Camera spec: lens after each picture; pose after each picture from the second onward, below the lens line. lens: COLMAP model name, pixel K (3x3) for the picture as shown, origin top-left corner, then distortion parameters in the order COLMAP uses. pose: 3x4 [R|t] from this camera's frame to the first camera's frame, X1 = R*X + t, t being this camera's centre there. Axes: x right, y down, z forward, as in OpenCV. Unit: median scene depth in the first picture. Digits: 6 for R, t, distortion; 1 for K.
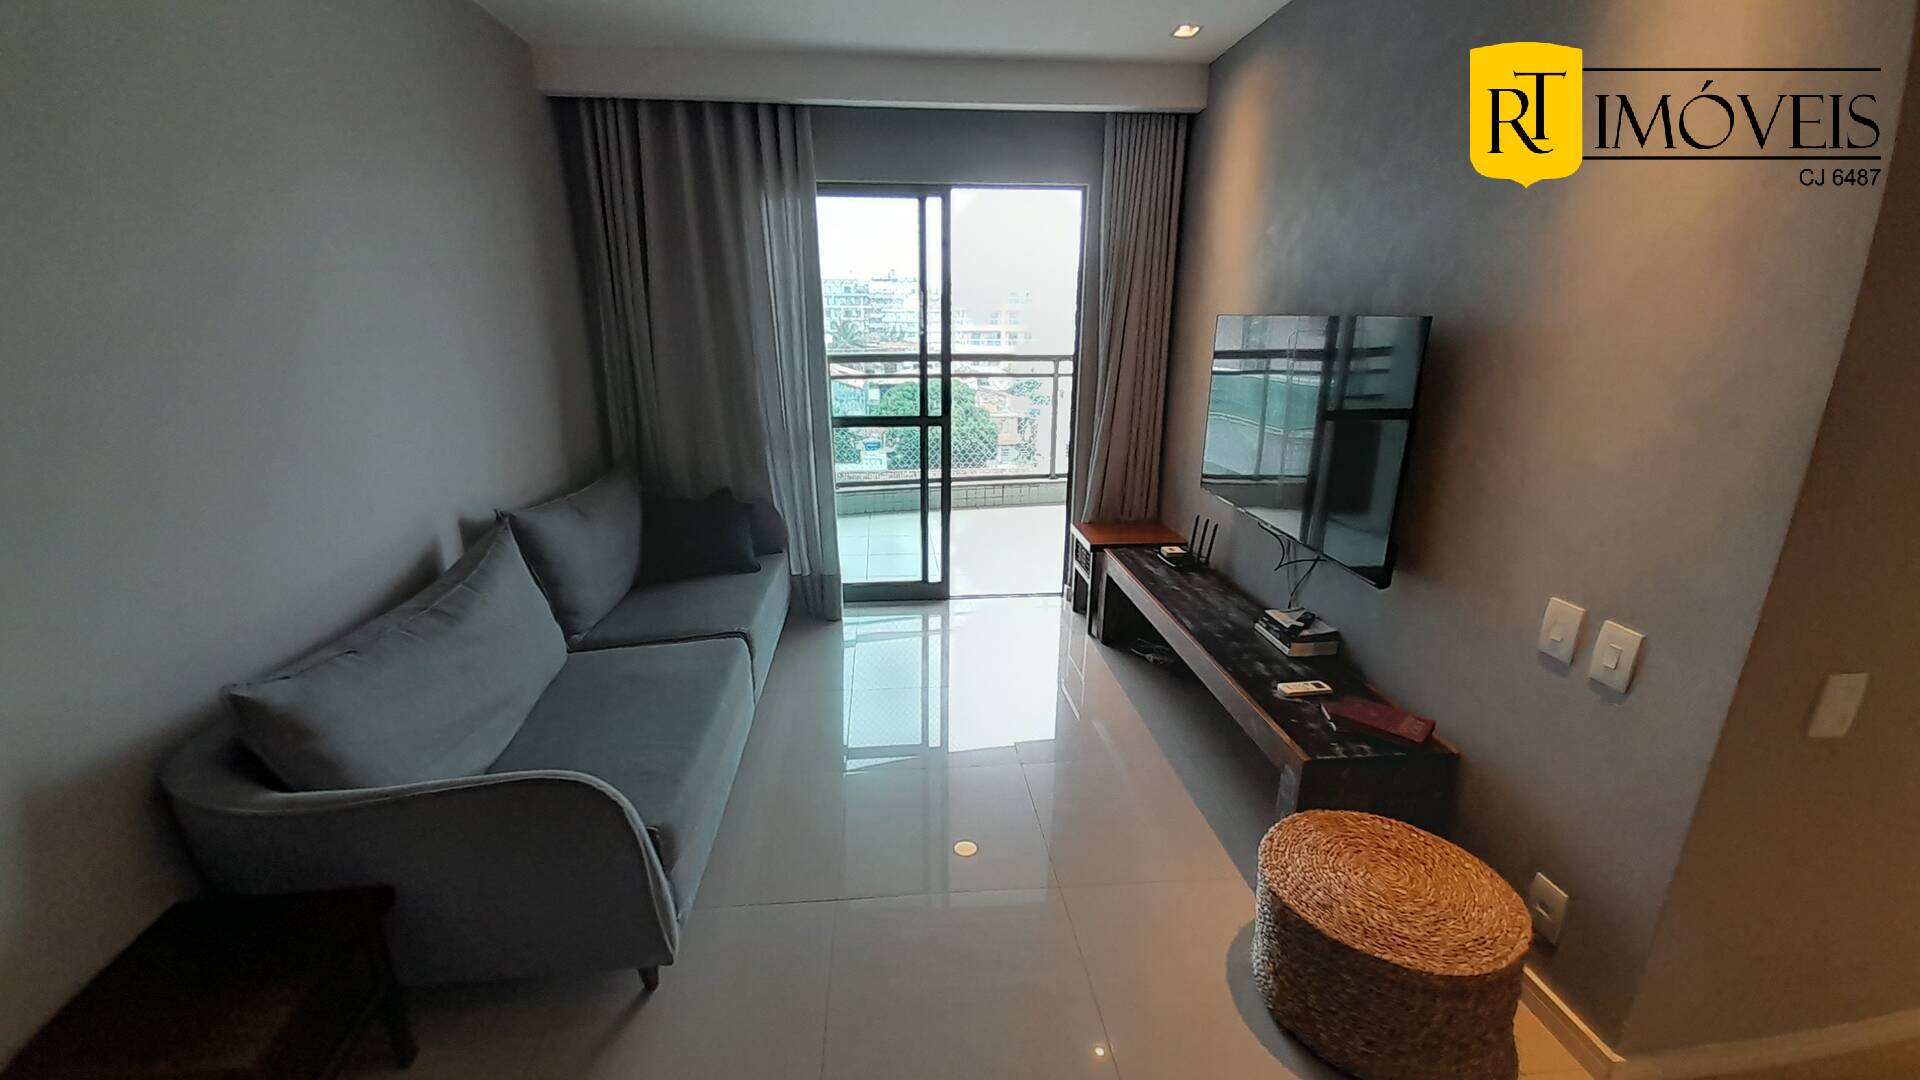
lens RADIAL K [[754.9, 0, 936.0], [0, 754.9, 542.1], [0, 0, 1]] dist [0.012637, -0.009283]
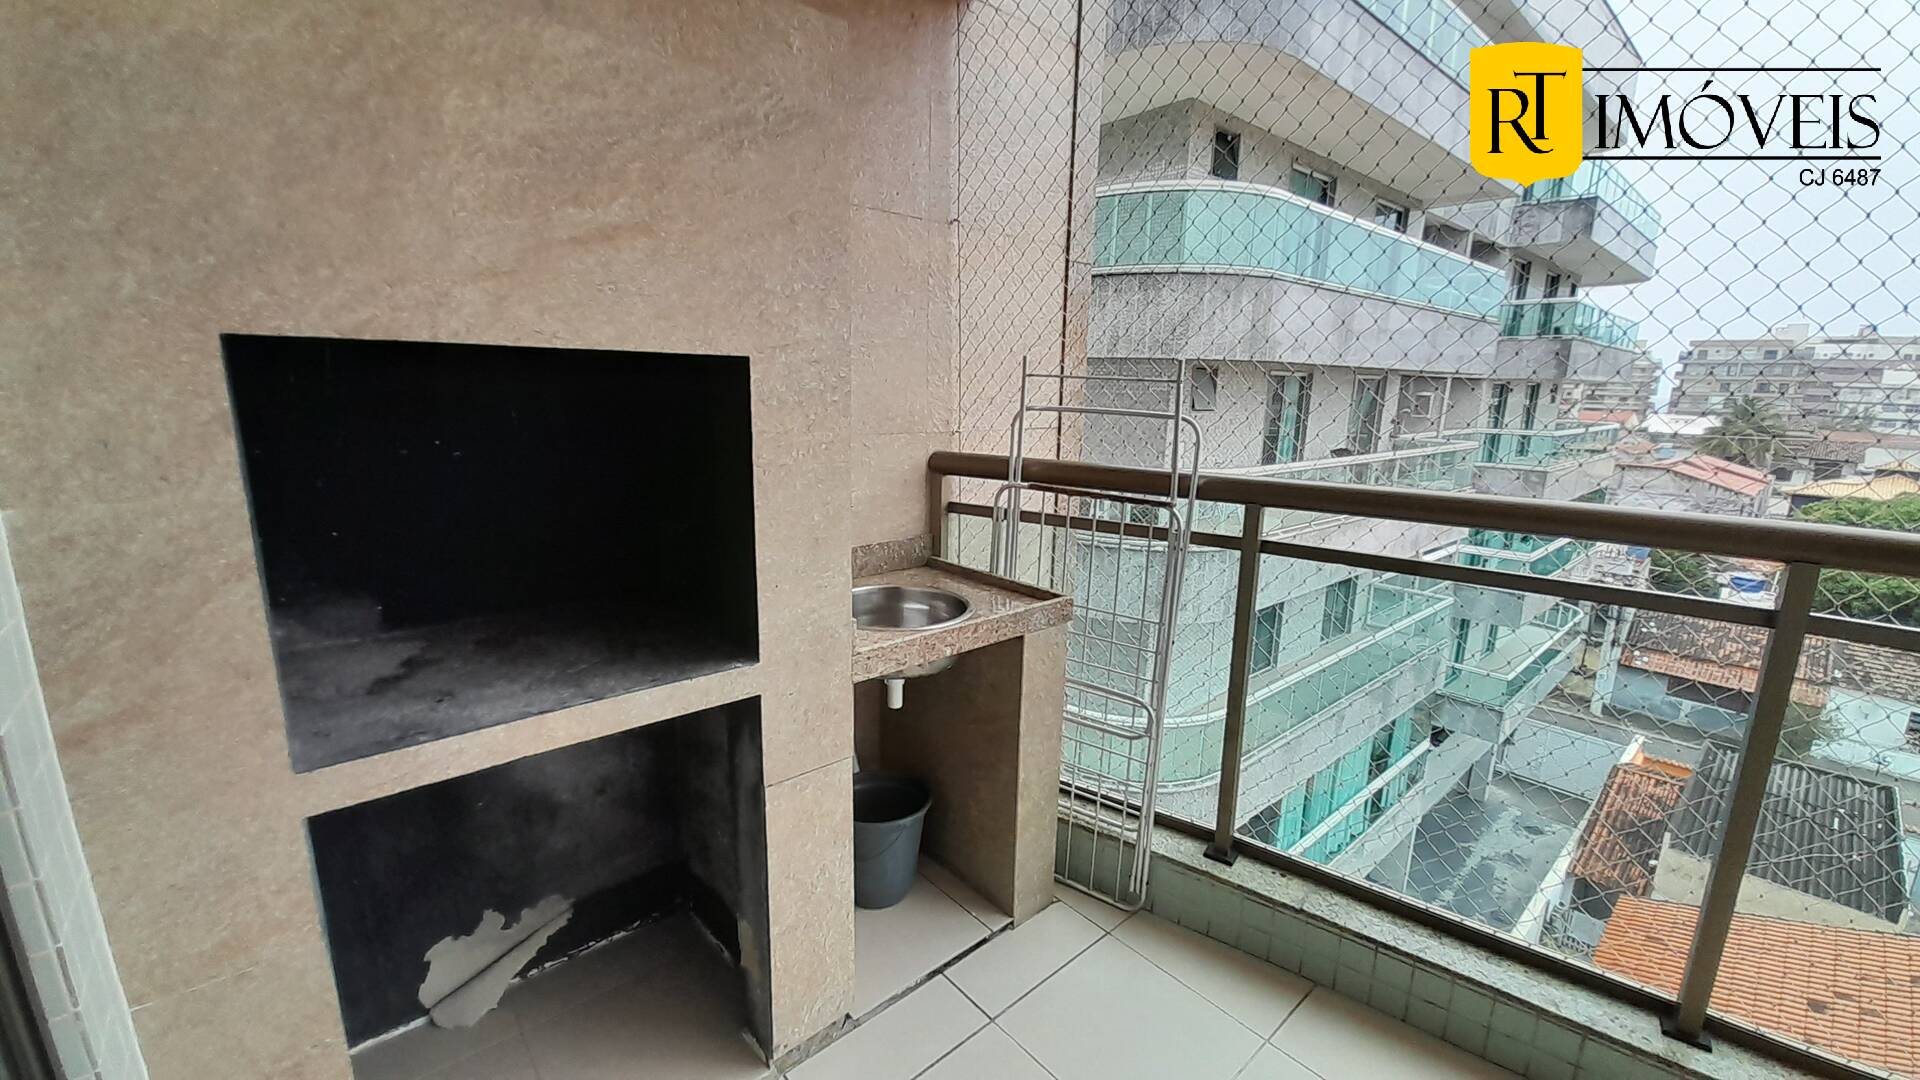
lens RADIAL K [[754.9, 0, 936.0], [0, 754.9, 542.1], [0, 0, 1]] dist [0.012637, -0.009283]
pose [[0.590051, 0.197515, -0.782833, 1.988079], [-0.257752, 0.964958, 0.049189, -0.619565], [0.765117, 0.172752, 0.620284, 2.053473]]
